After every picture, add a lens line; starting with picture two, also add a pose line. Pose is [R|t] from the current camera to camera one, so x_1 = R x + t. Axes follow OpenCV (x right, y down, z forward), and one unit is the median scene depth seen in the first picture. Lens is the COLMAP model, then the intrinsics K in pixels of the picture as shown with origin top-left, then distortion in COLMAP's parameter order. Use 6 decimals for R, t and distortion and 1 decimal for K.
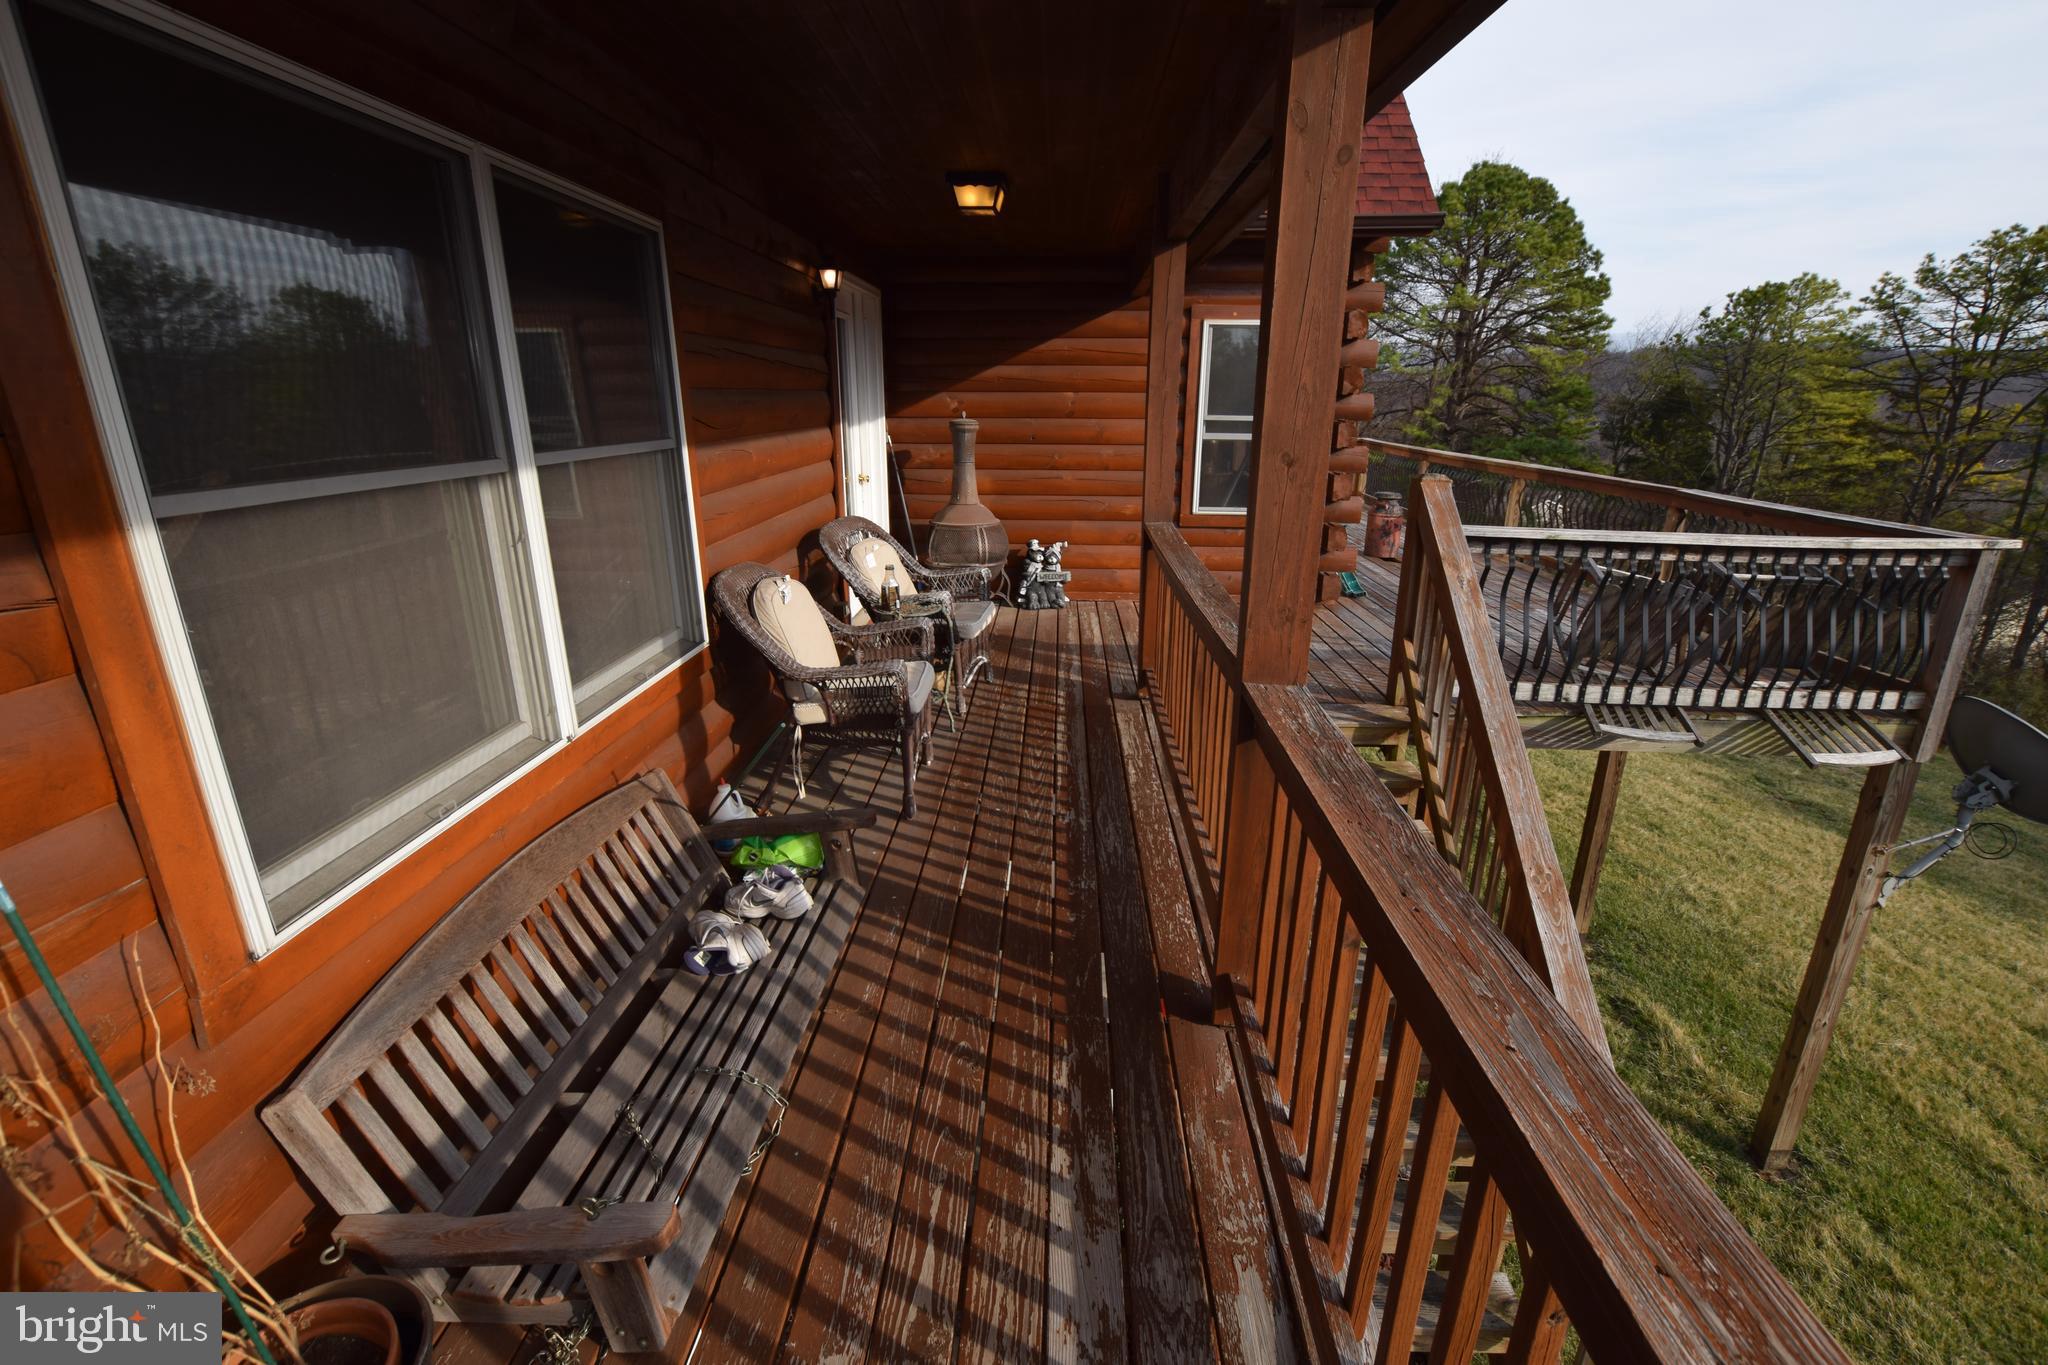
lens RADIAL K [[904.4, 0, 1028.6], [0, 904.4, 687.2], [0, 0, 1]] dist [-0.035141, 0.005748]
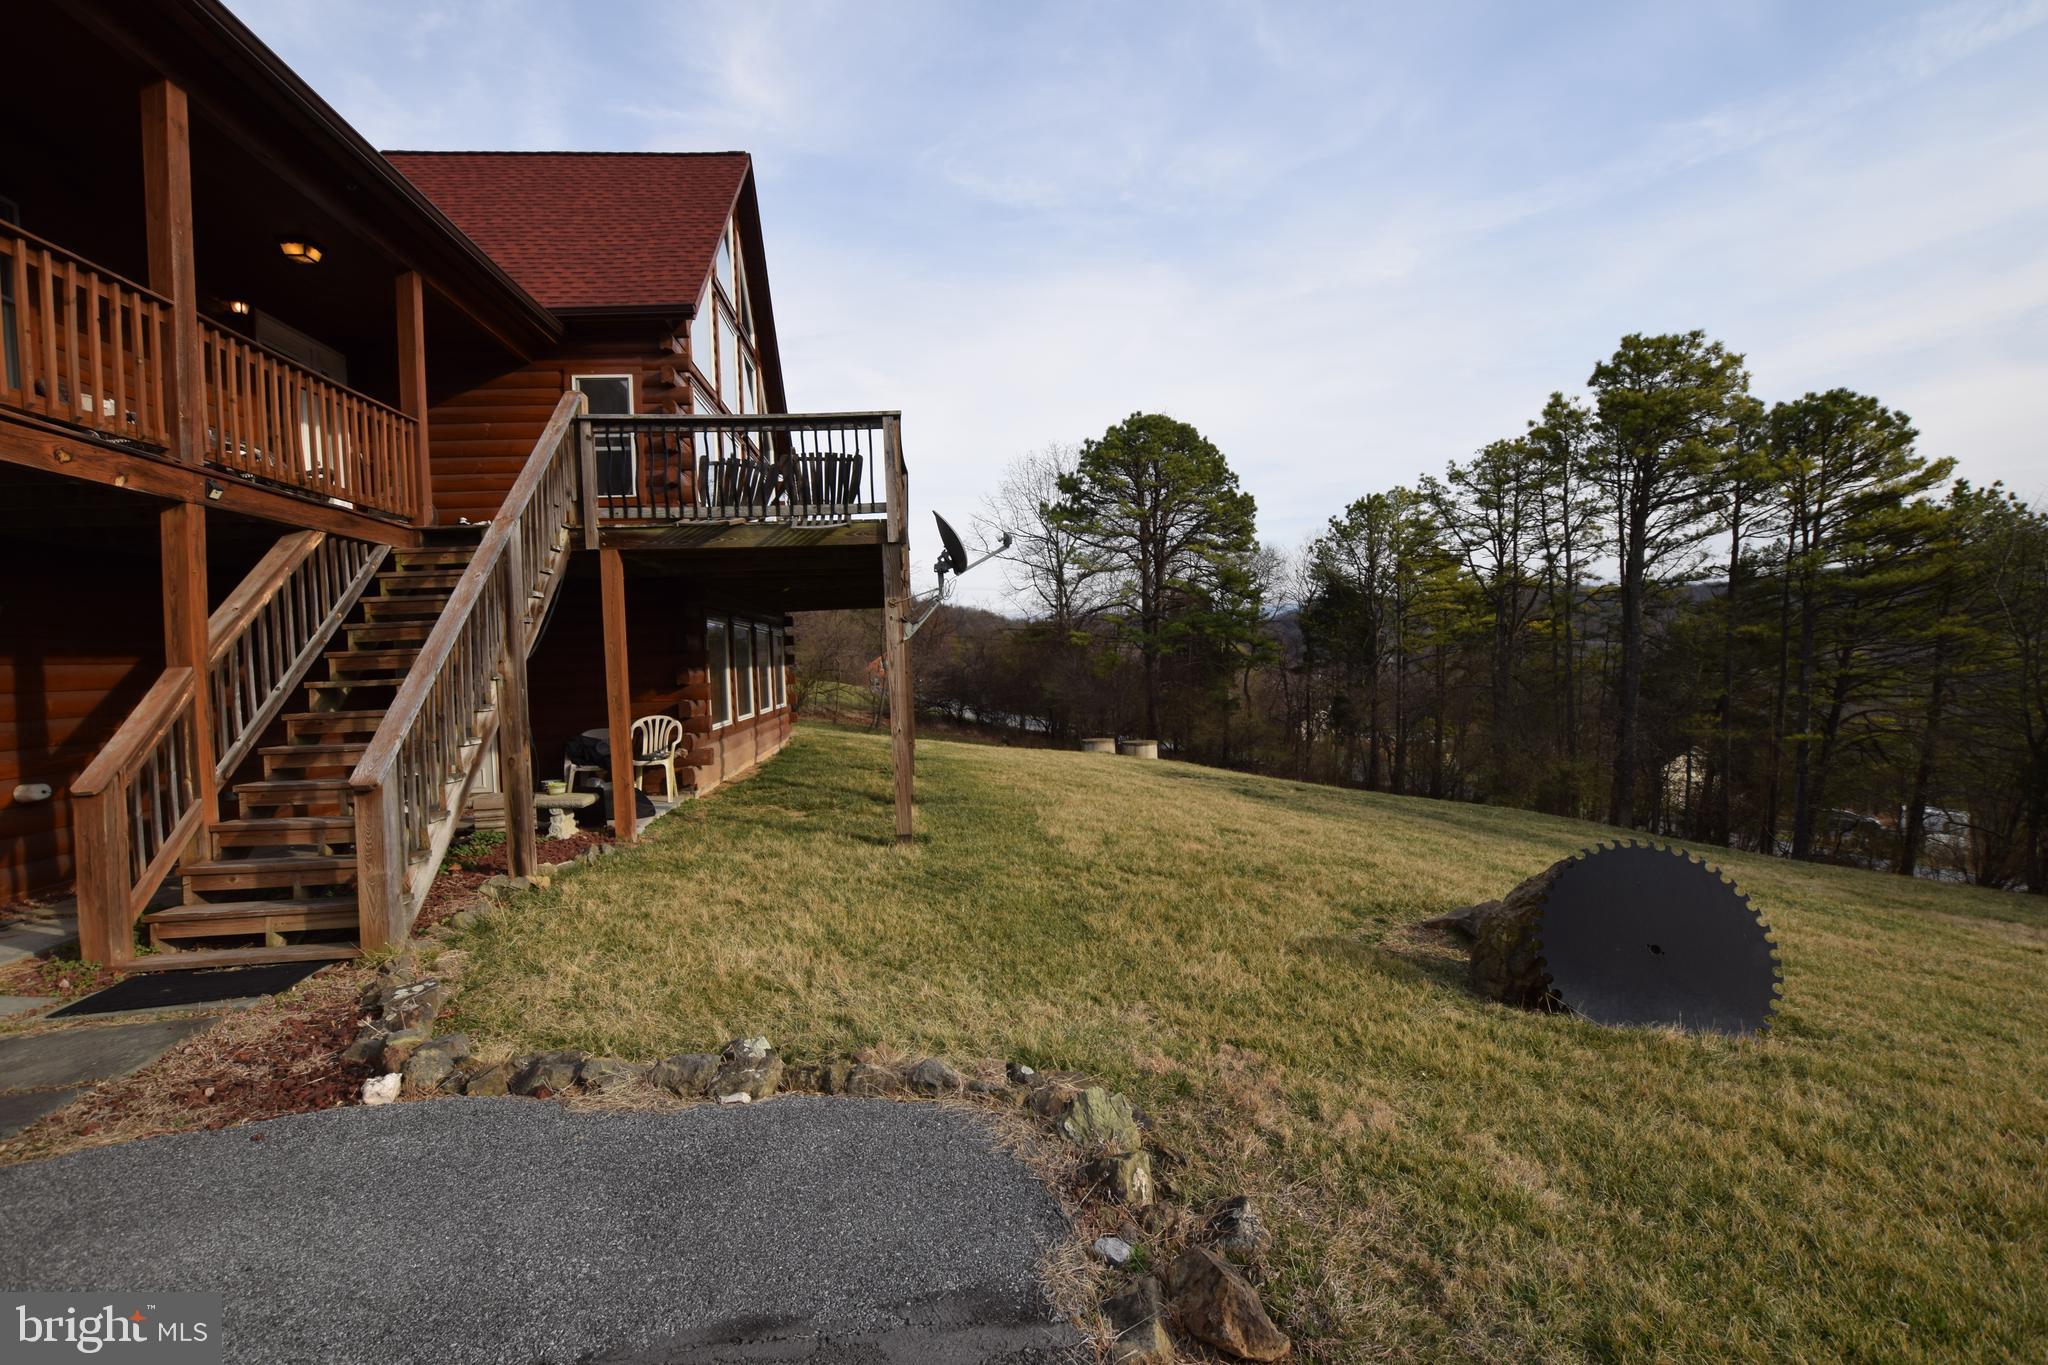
lens RADIAL K [[904.4, 0, 1029.8], [0, 904.4, 685.2], [0, 0, 1]] dist [-0.035141, 0.005748]
pose [[0.985070, -0.048717, 0.165119, 0.688396], [0.092972, 0.957775, -0.272071, 0.598215], [-0.144893, 0.283361, 0.948005, -0.432782]]
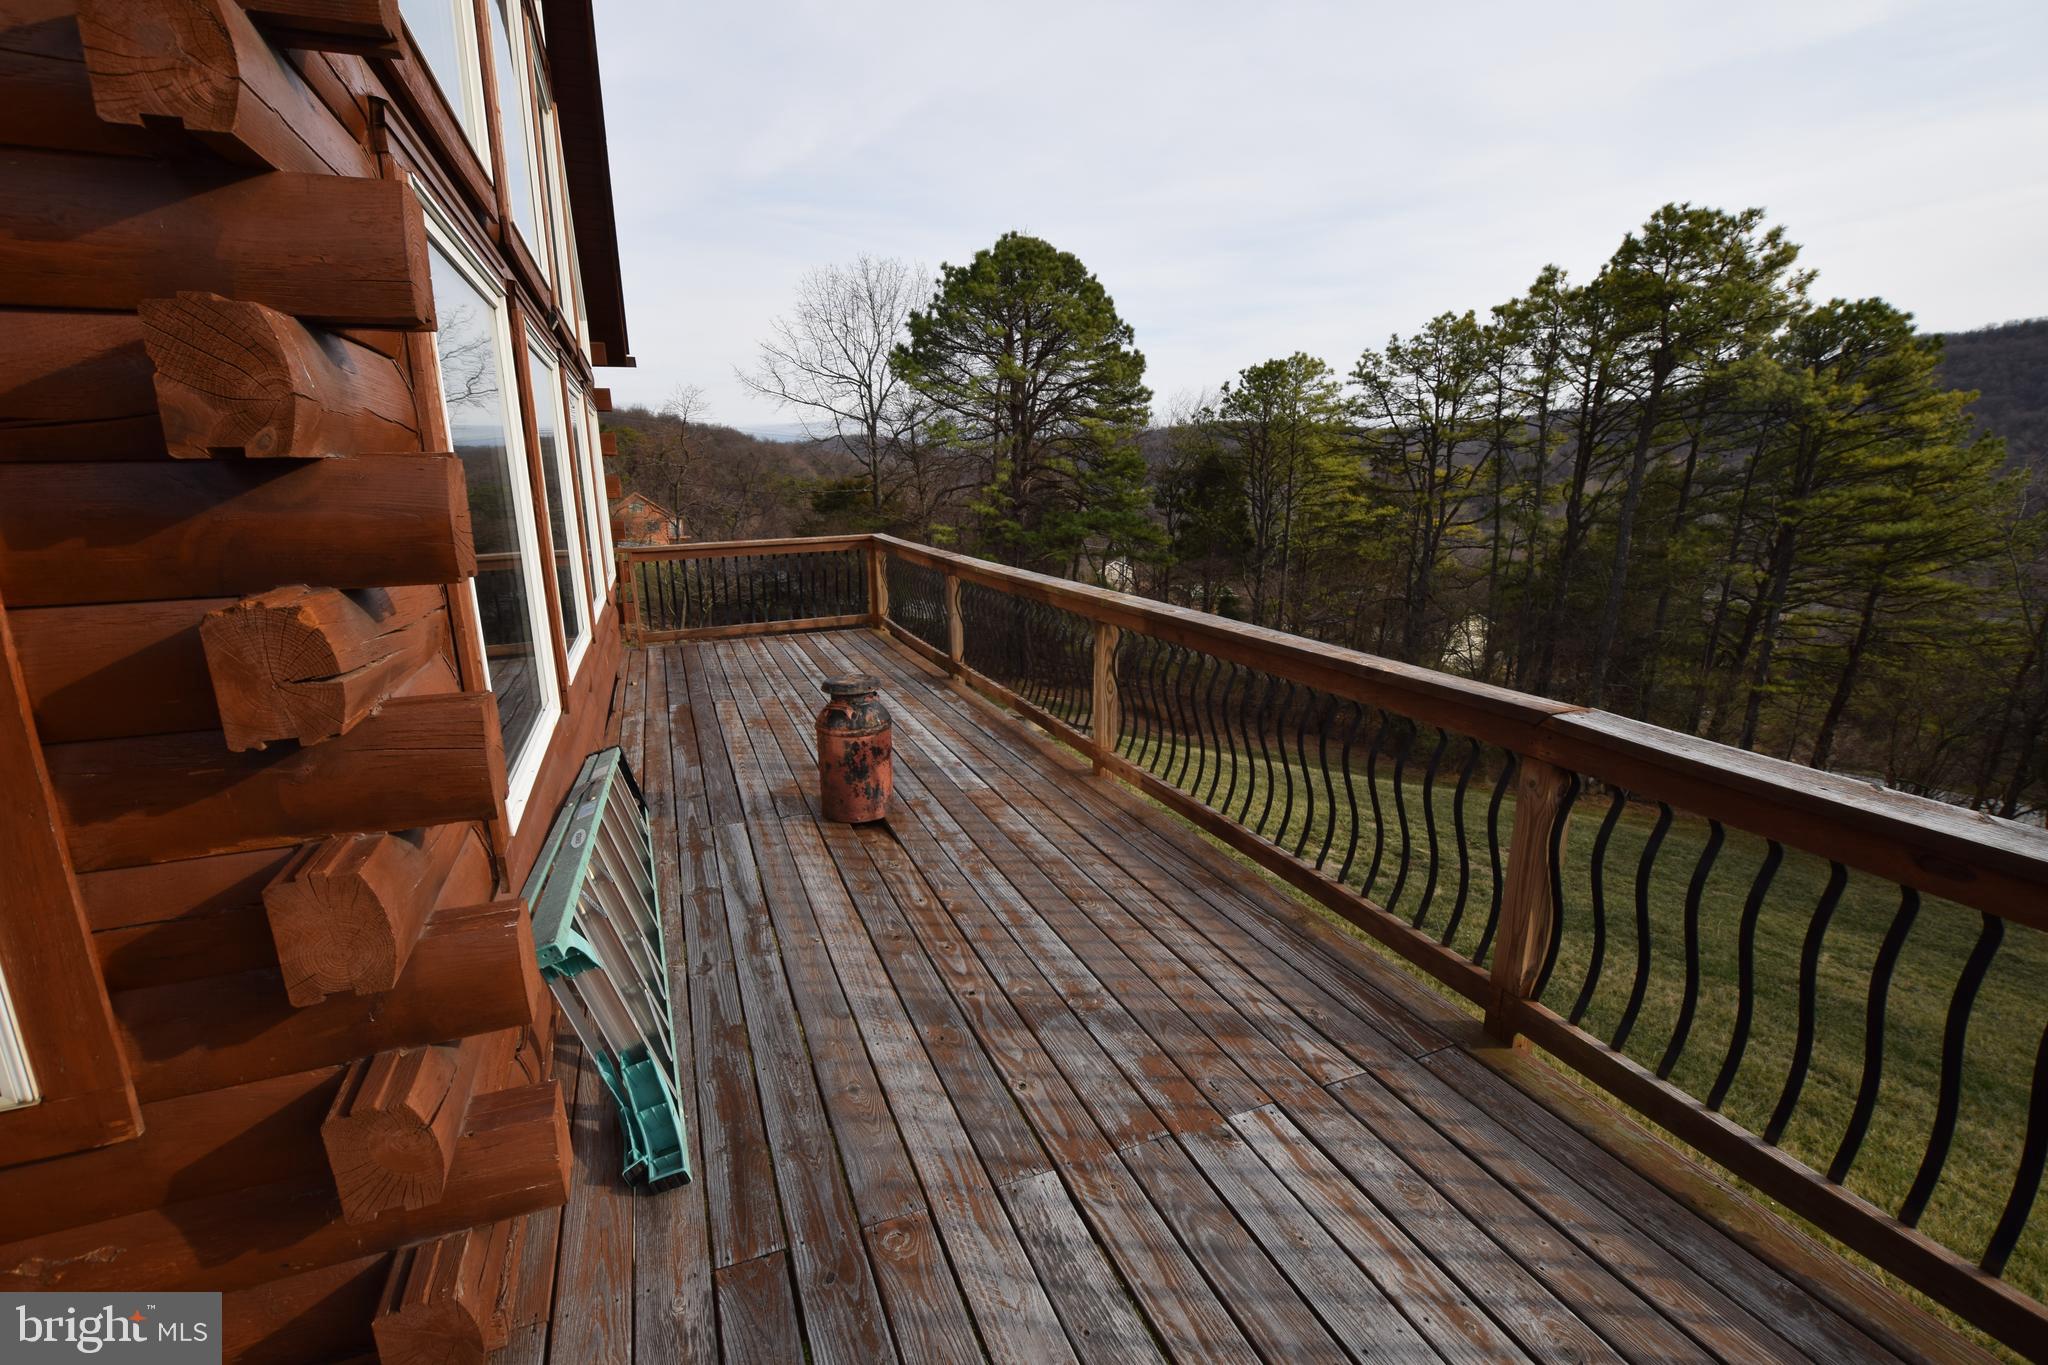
lens RADIAL K [[904.4, 0, 1033.0], [0, 904.4, 687.8], [0, 0, 1]] dist [-0.035141, 0.005748]
pose [[0.907619, -0.114332, 0.403927, 0.421558], [0.147314, 0.987752, -0.051428, -0.246814], [-0.393099, 0.106181, 0.913345, 0.777132]]
